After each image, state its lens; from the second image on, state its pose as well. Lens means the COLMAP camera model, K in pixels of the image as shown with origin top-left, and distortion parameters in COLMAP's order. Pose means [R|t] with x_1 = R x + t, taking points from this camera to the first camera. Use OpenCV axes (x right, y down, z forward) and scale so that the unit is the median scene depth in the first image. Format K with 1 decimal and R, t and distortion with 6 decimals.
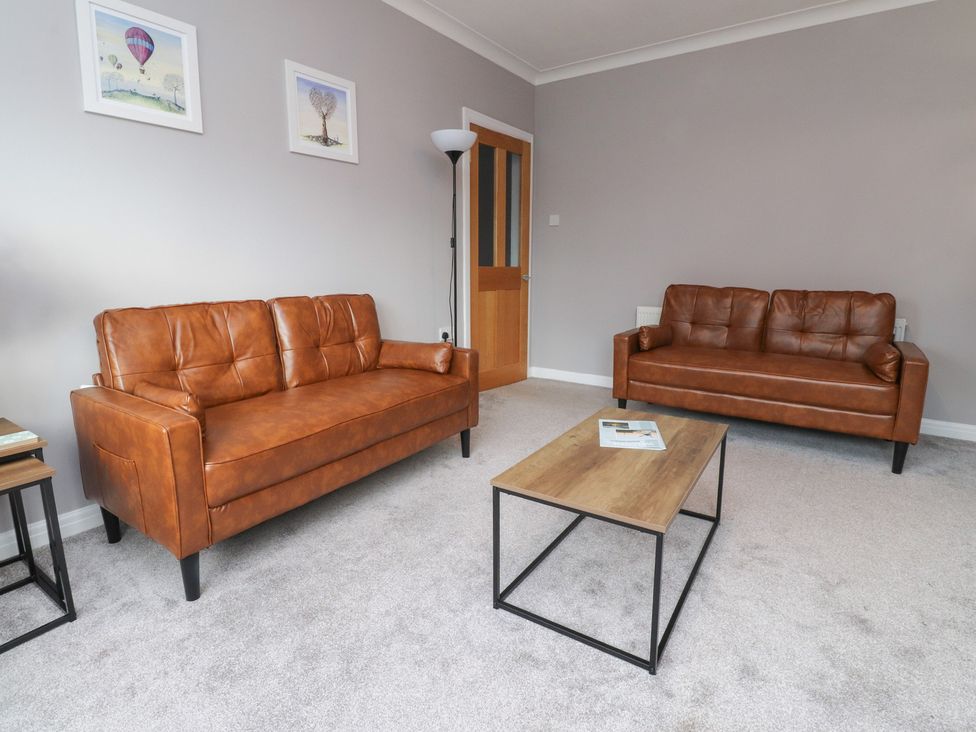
lens RADIAL K [[514.2, 0, 486.1], [0, 514.2, 341.8], [0, 0, 1]] dist [-0.002722, -0.000938]
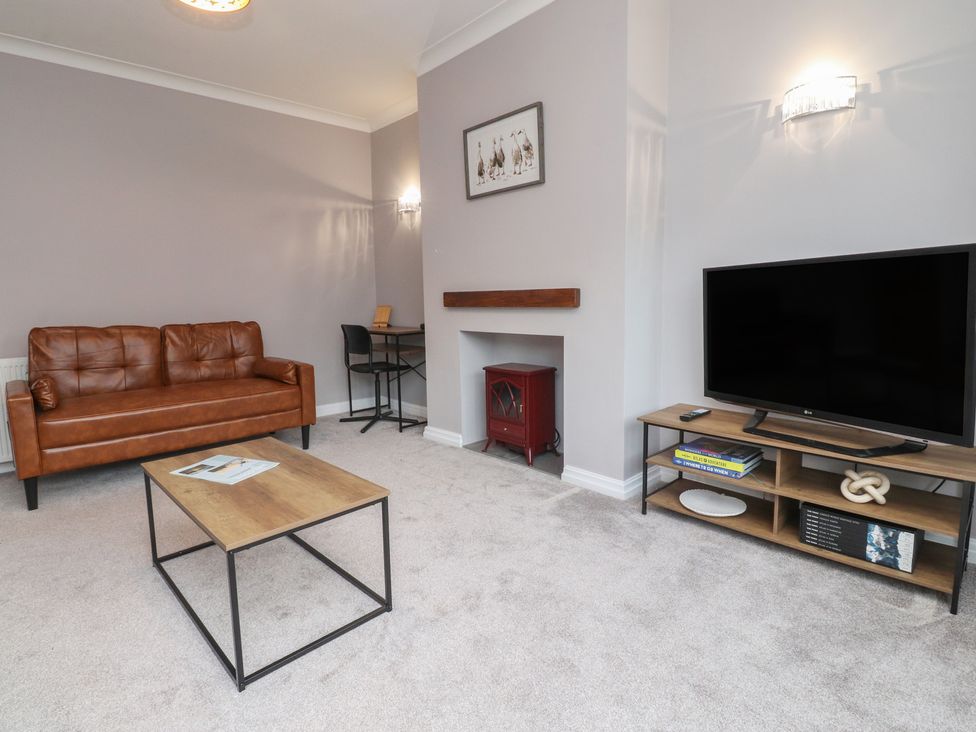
lens RADIAL K [[514.2, 0, 486.1], [0, 514.2, 341.8], [0, 0, 1]] dist [-0.002722, -0.000938]
pose [[0.201652, -0.091173, 0.975205, -0.536507], [0.163624, 0.984802, 0.058236, -0.036252], [-0.965693, 0.147824, 0.213506, 0.253224]]
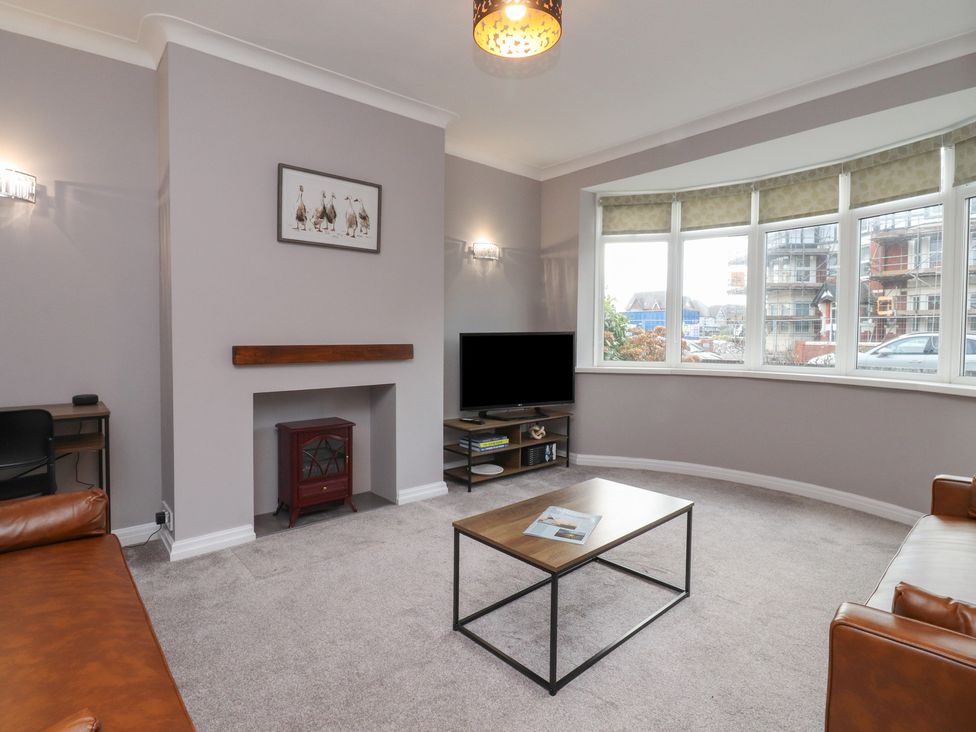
lens RADIAL K [[514.2, 0, 486.1], [0, 514.2, 341.8], [0, 0, 1]] dist [-0.002722, -0.000938]
pose [[-0.972831, -0.006600, 0.231423, 0.188082], [0.030780, 0.987033, 0.157540, -0.322546], [-0.229462, 0.160383, -0.960013, 1.850775]]
